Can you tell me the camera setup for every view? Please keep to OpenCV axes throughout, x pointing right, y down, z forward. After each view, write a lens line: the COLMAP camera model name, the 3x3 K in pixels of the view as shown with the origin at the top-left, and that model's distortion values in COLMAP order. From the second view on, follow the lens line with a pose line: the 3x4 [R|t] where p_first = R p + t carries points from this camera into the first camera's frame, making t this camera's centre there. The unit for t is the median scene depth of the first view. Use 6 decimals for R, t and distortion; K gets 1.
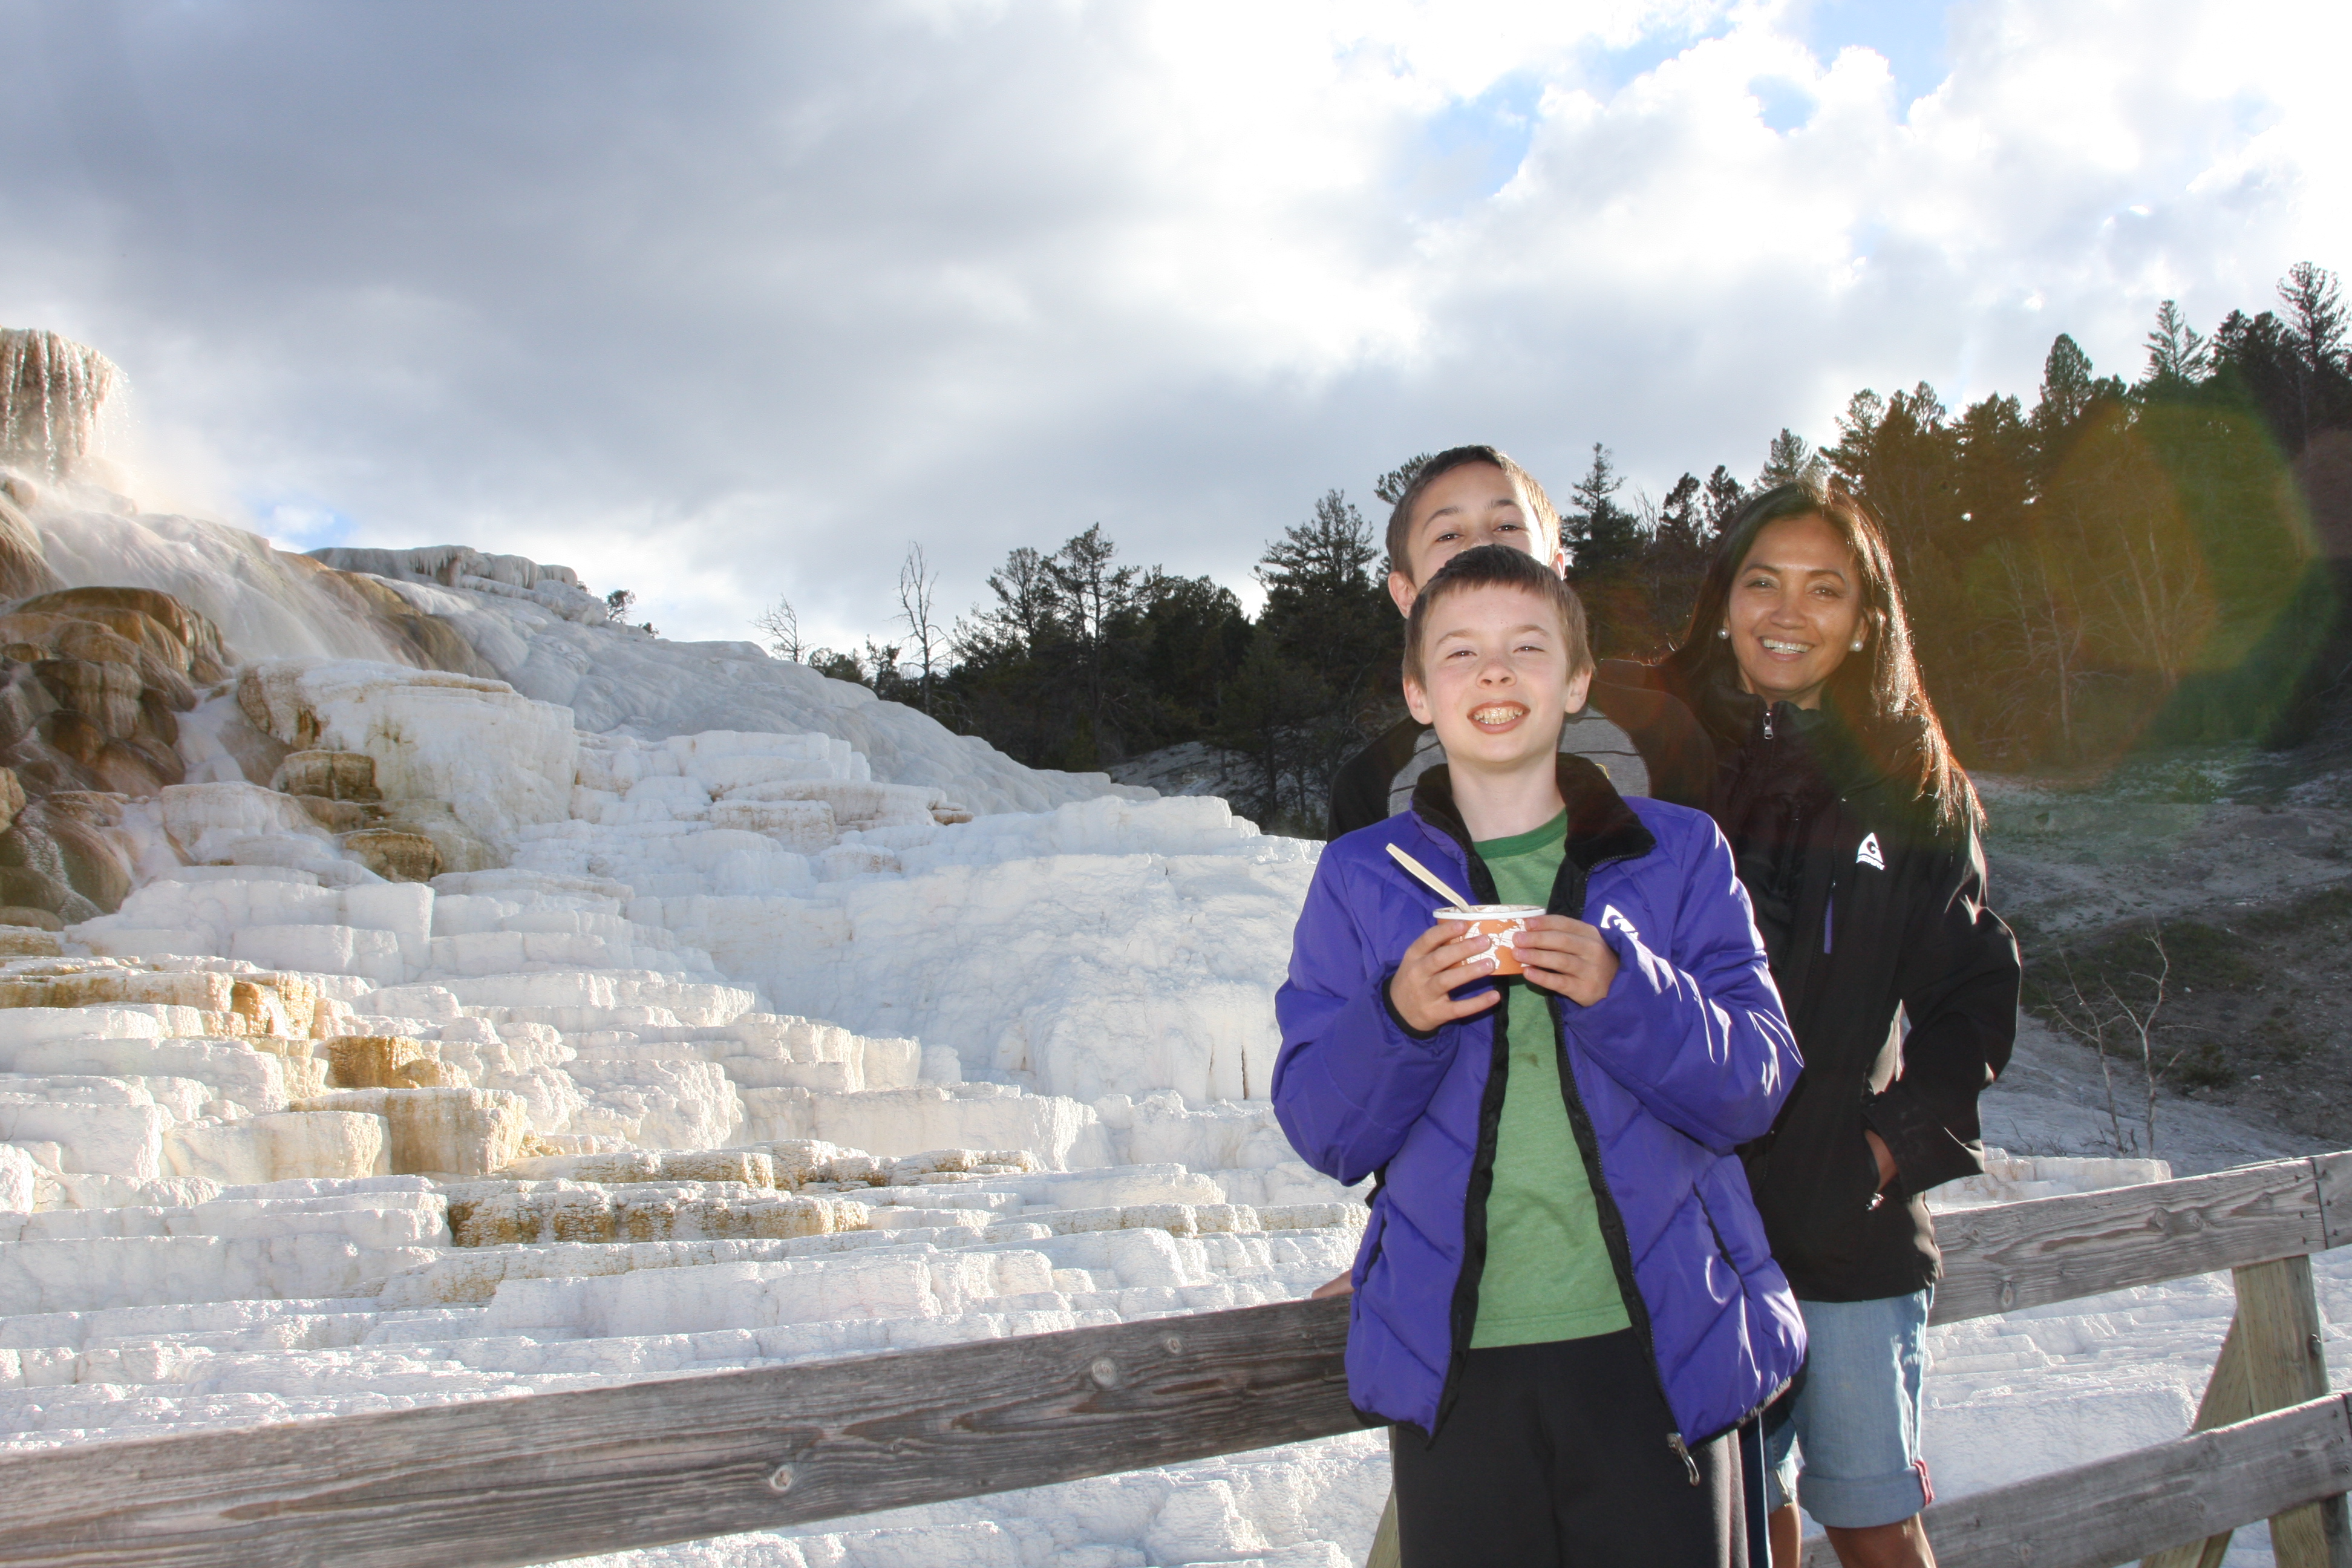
lens RADIAL K [[3102.6, 0, 1161.4], [0, 3102.6, 790.1], [0, 0, 1]] dist [-0.124083, 0.000000]
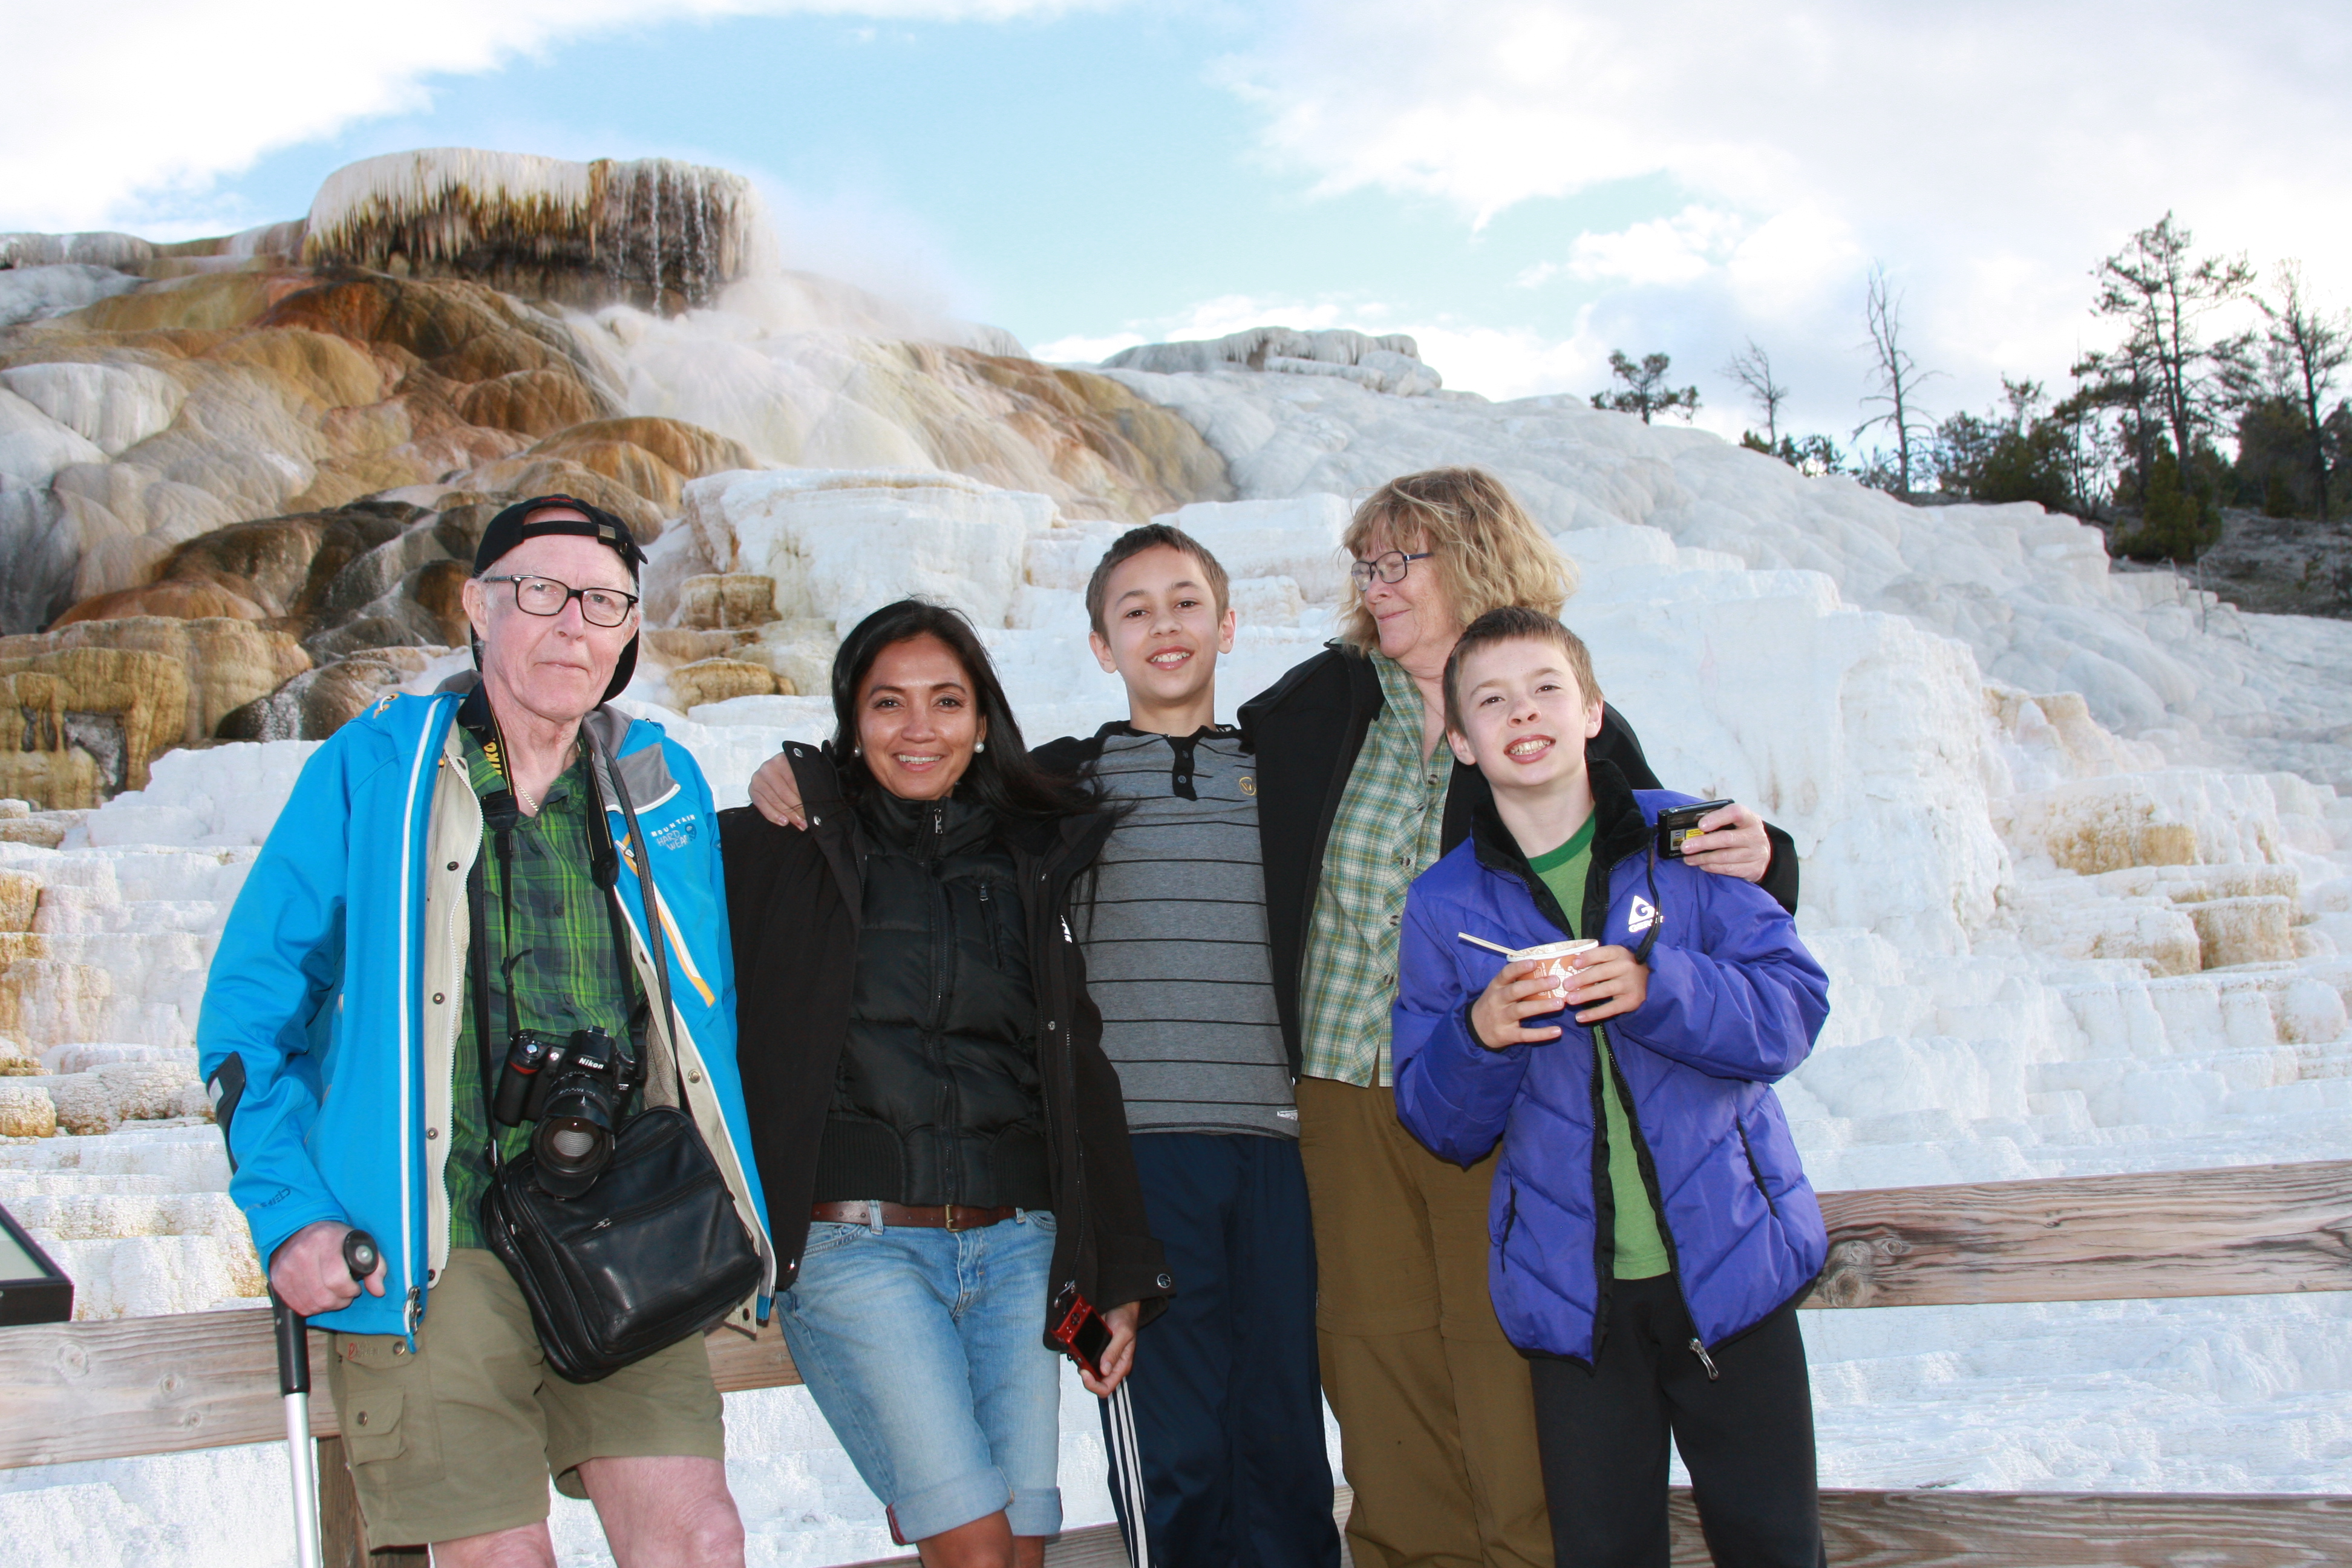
lens RADIAL K [[3102.6, 0, 1185.3], [0, 3102.6, 789.0], [0, 0, 1]] dist [-0.124083, 0.000000]
pose [[0.885022, -0.062812, -0.461293, 0.245719], [0.093776, 0.994599, 0.044488, 0.020733], [0.456007, -0.082631, 0.886132, 0.245944]]
